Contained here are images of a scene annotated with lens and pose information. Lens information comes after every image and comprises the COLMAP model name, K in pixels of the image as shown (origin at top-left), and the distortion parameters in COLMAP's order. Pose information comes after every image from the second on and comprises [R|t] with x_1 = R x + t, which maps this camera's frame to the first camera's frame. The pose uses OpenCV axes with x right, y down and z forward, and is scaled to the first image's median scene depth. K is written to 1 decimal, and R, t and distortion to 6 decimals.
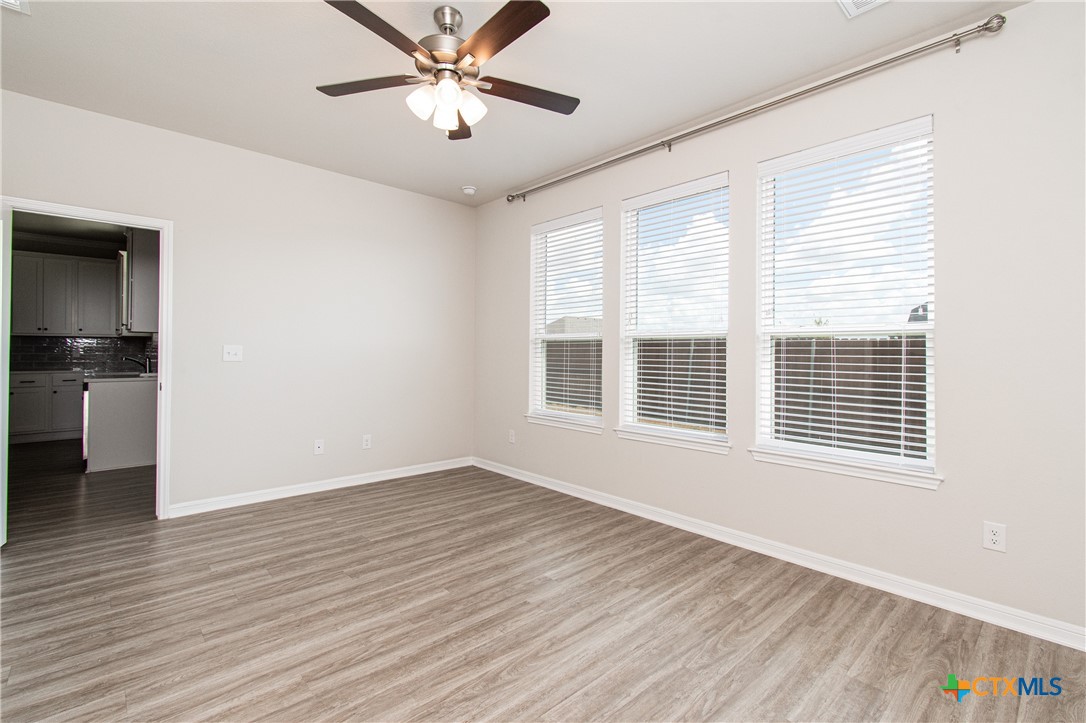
lens RADIAL K [[492.1, 0, 544.7], [0, 492.1, 351.5], [0, 0, 1]] dist [0.001352, 0.000000]
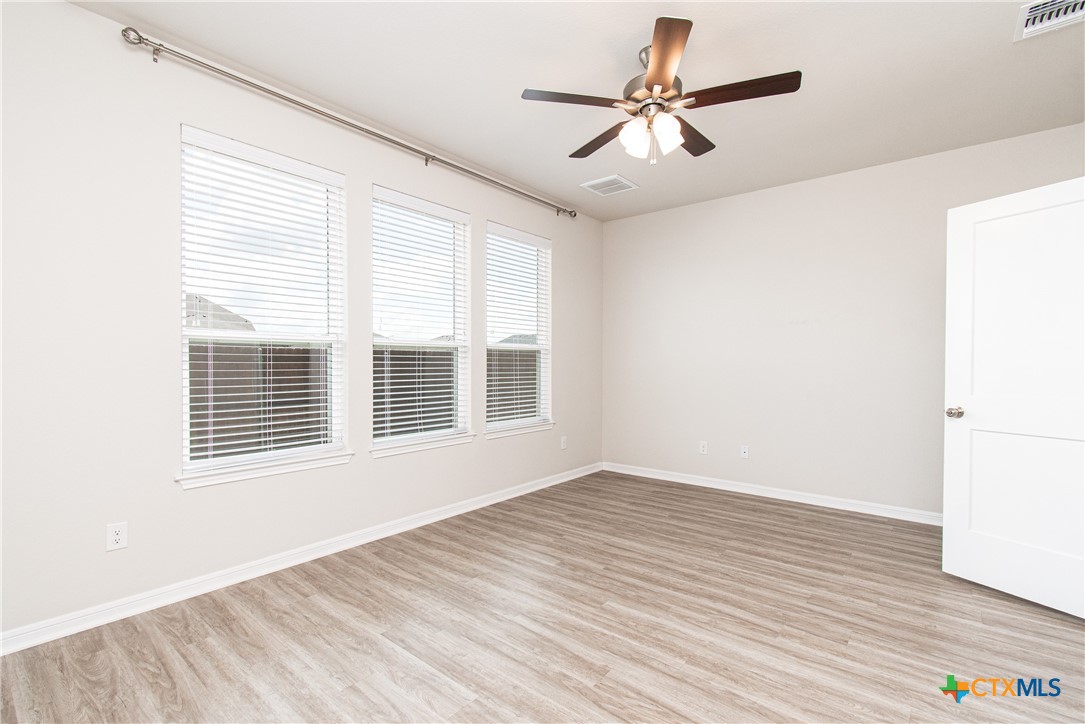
lens RADIAL K [[491.6, 0, 549.8], [0, 491.6, 372.9], [0, 0, 1]] dist [0.001352, 0.000000]
pose [[-0.145822, -0.030483, 0.988841, -0.968723], [-0.005722, 0.999534, 0.029968, -0.005620], [-0.989294, -0.001288, -0.145929, 1.060253]]
